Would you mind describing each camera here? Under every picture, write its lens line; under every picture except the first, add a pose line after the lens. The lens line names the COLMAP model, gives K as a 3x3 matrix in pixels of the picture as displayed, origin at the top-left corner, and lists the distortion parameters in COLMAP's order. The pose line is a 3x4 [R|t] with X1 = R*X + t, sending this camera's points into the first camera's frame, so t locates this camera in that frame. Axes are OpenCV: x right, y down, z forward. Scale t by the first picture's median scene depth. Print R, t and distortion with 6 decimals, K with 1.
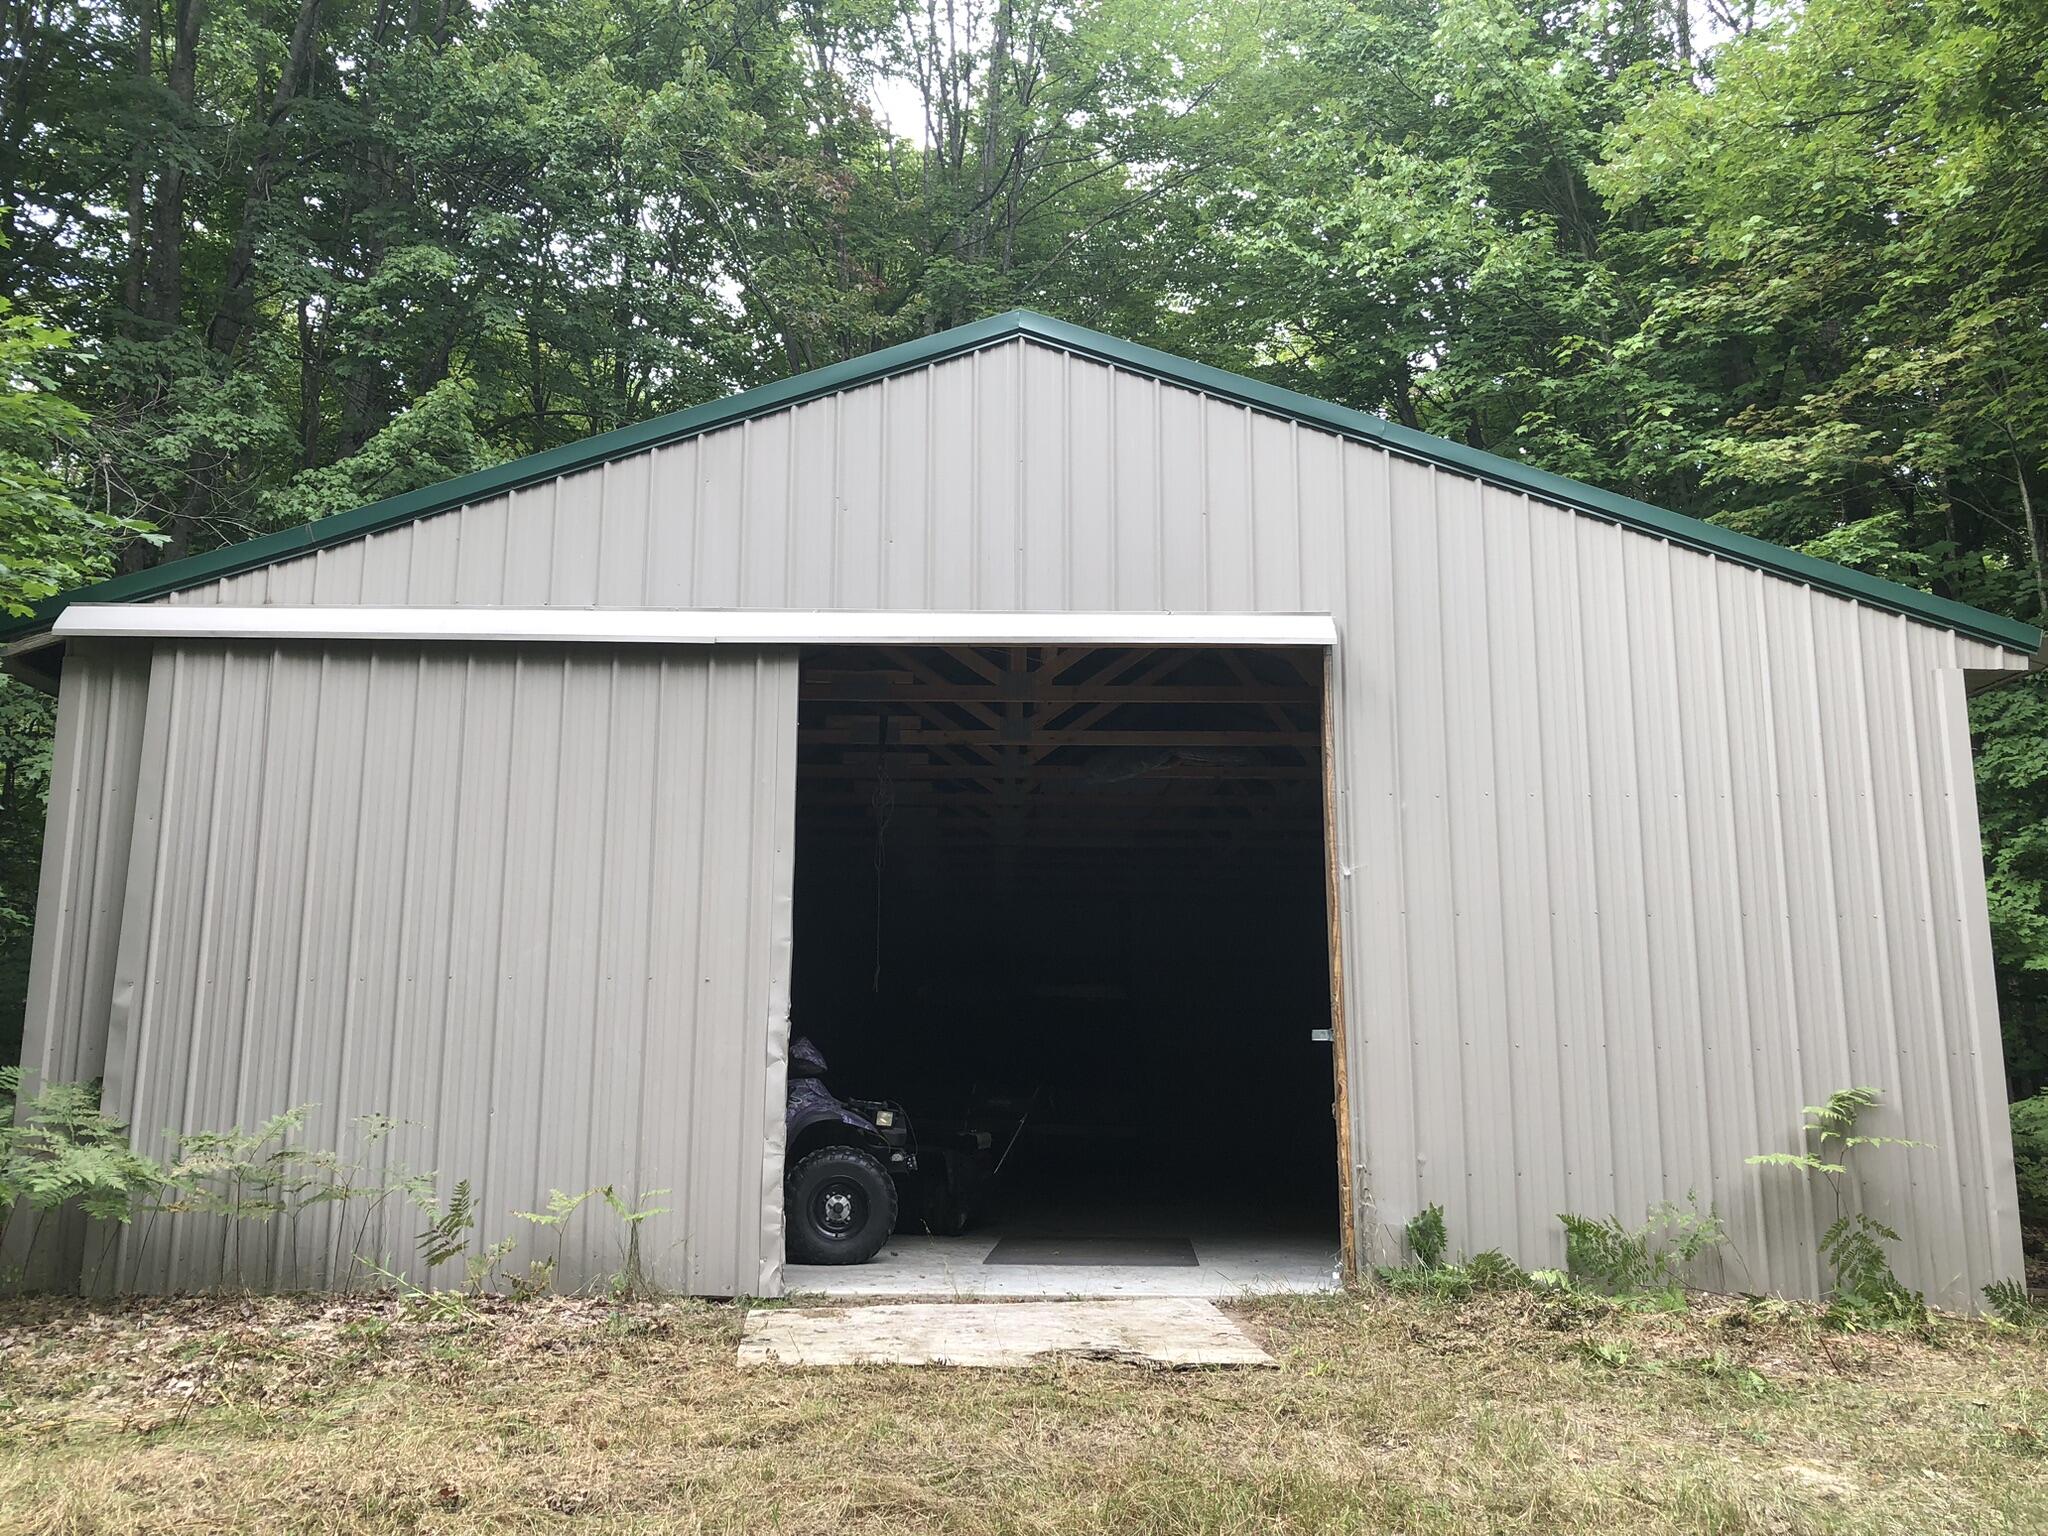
lens RADIAL K [[1695.3, 0, 1024.0], [0, 1695.3, 768.0], [0, 0, 1]] dist [0.018496, -0.001435]
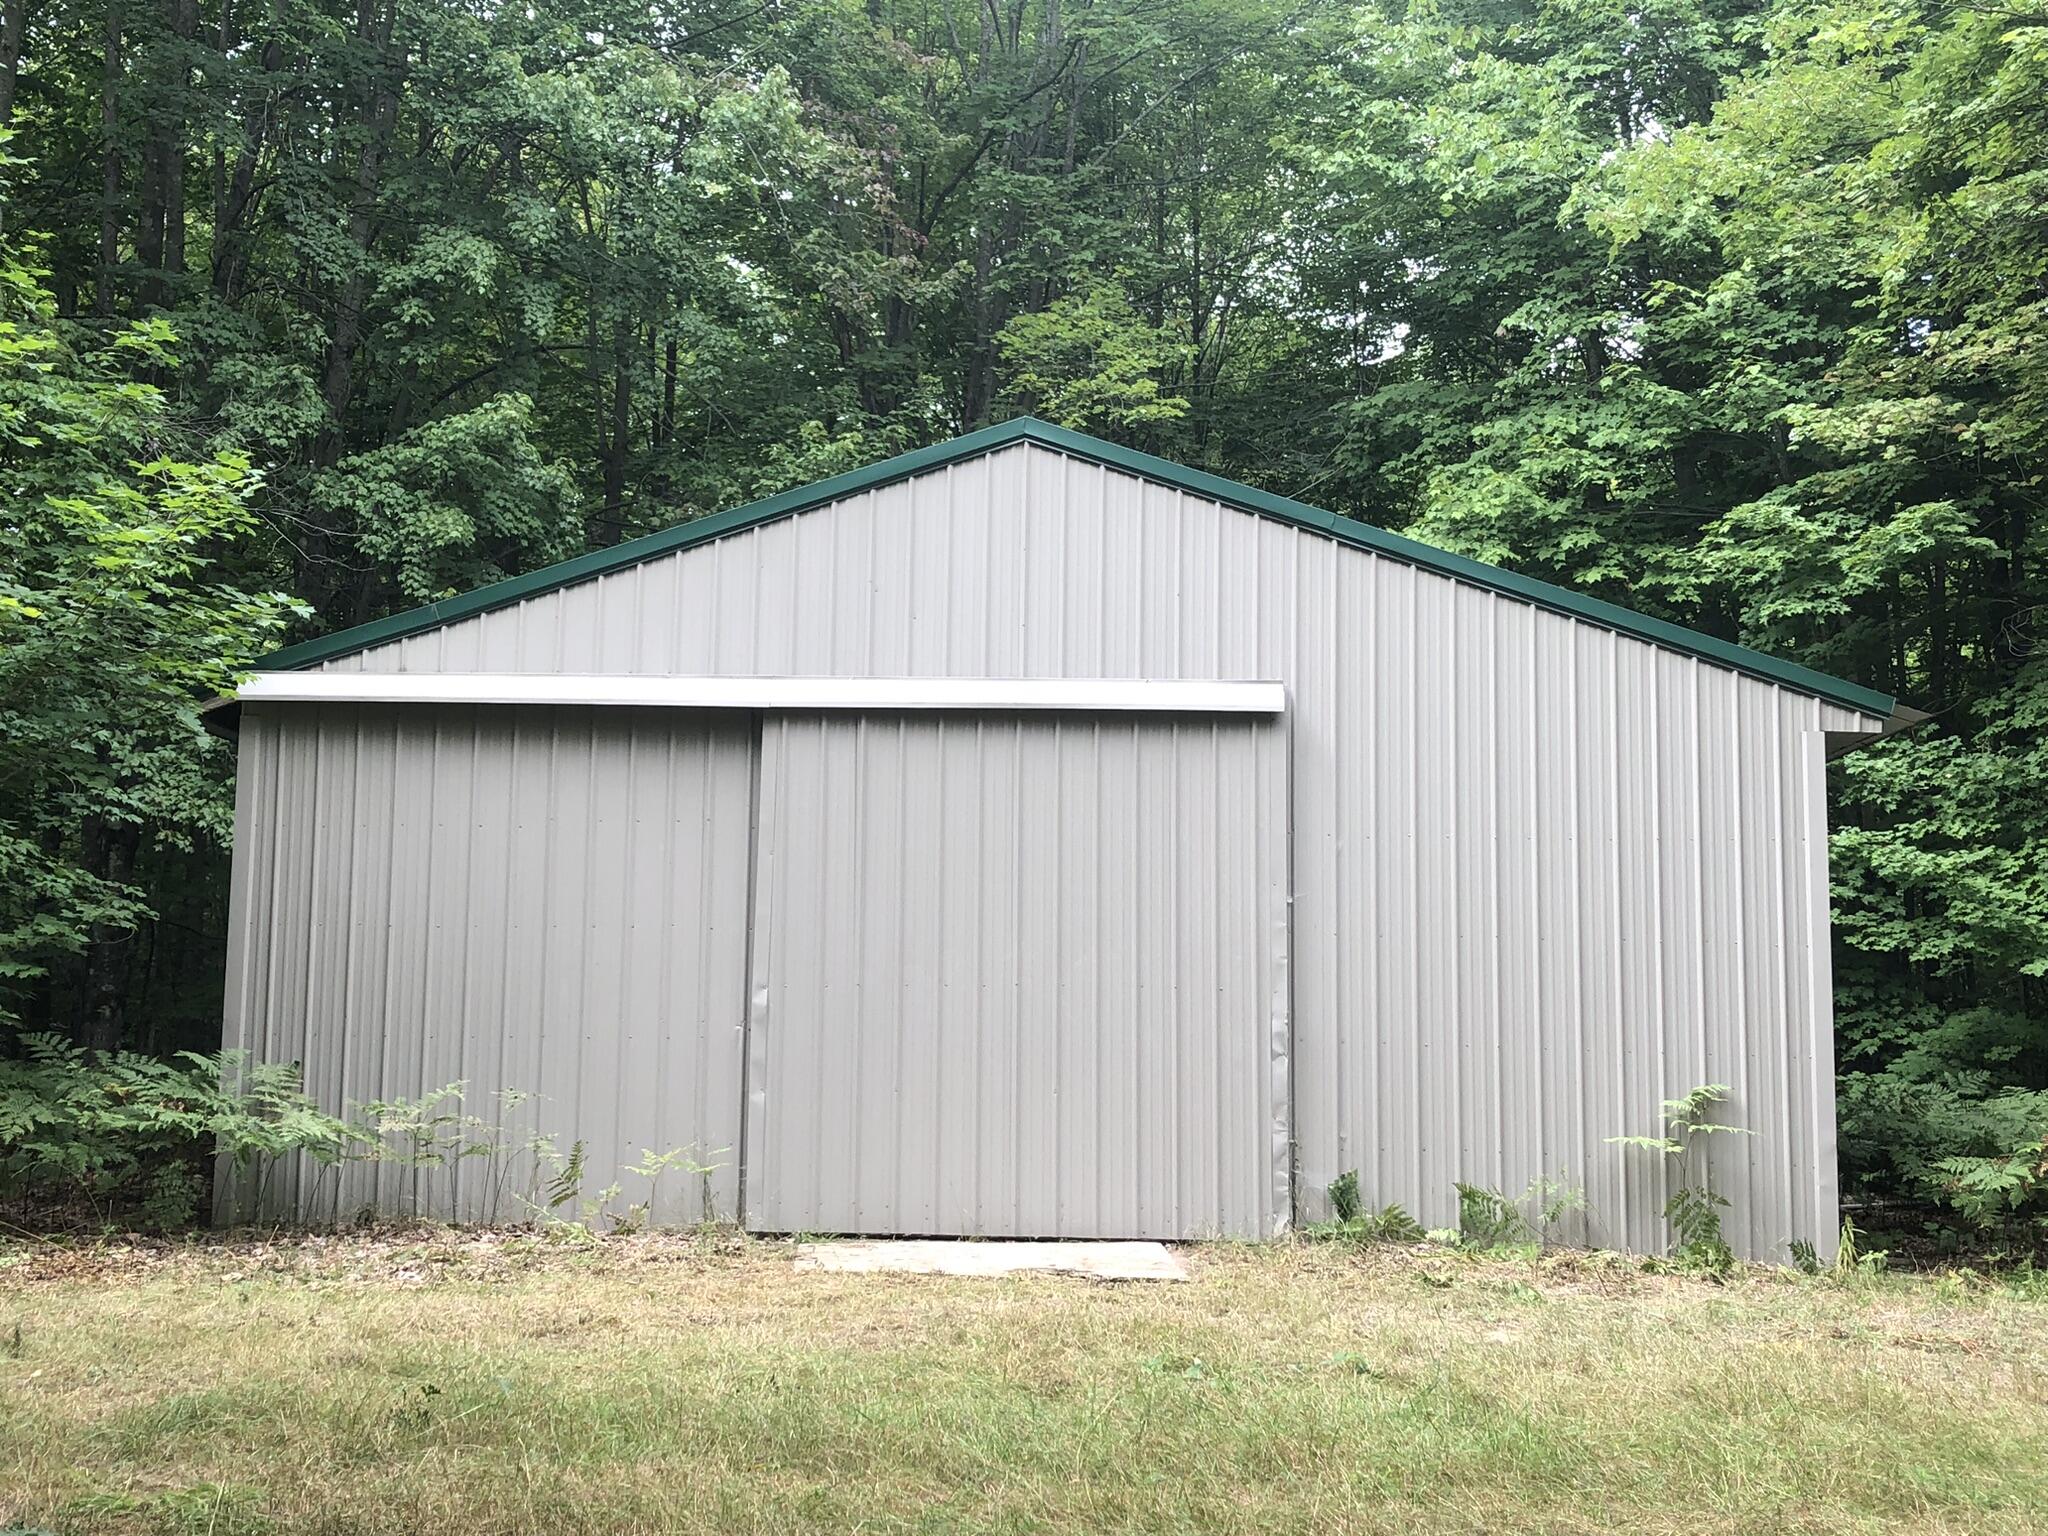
lens RADIAL K [[2347.5, 0, 1024.0], [0, 2347.5, 768.0], [0, 0, 1]] dist [0.168244, -0.541573]
pose [[0.998626, 0.006426, -0.052006, 0.085909], [-0.003302, 0.998197, 0.059935, -0.129476], [0.052297, -0.059681, 0.996847, -0.660038]]
